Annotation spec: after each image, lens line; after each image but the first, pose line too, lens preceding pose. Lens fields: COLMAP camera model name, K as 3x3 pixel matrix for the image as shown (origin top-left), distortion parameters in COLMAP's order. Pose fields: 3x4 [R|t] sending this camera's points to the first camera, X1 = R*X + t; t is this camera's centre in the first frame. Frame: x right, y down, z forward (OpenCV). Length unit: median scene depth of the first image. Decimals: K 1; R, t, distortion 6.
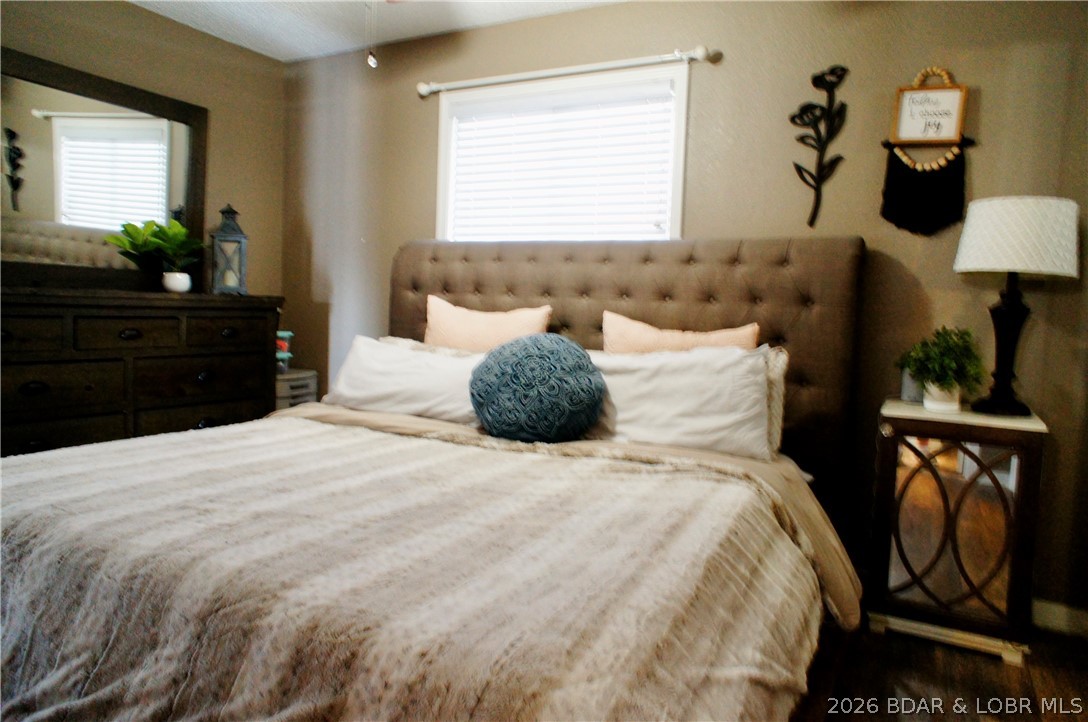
lens RADIAL K [[747.8, 0, 546.1], [0, 747.8, 353.7], [0, 0, 1]] dist [-0.071371, 0.093190]
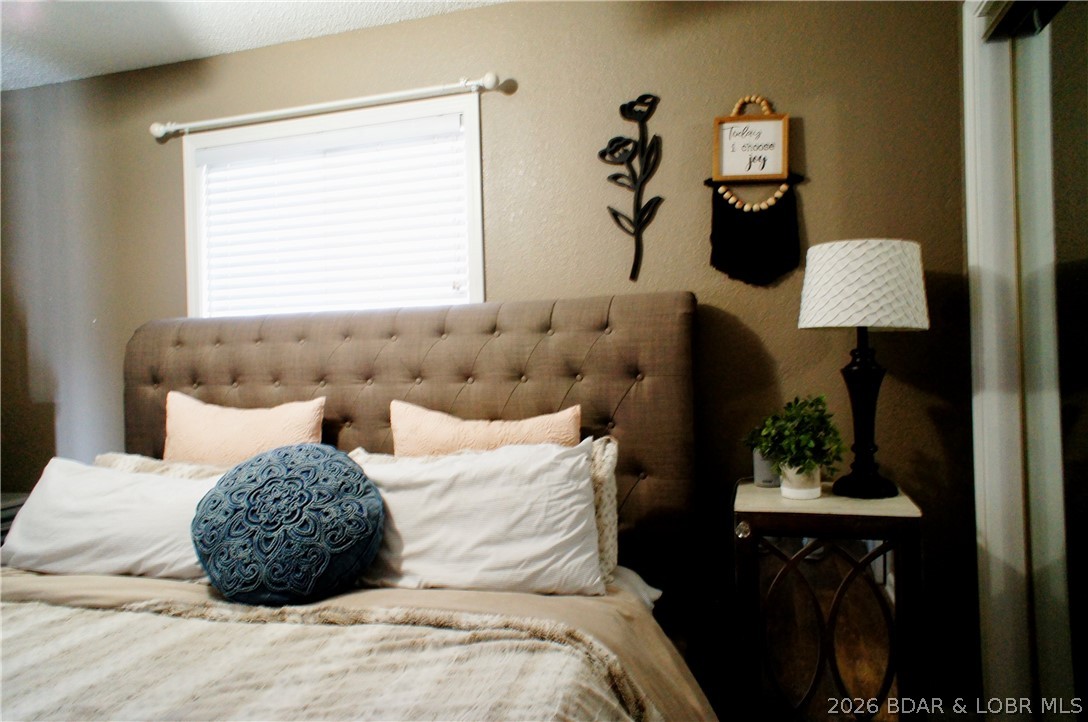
lens RADIAL K [[747.8, 0, 552.8], [0, 747.8, 355.7], [0, 0, 1]] dist [-0.071371, 0.093190]
pose [[0.975432, -0.067216, 0.209797, 0.087207], [0.080546, 0.995196, -0.055647, -0.048929], [-0.205049, 0.071178, 0.976160, 0.204527]]
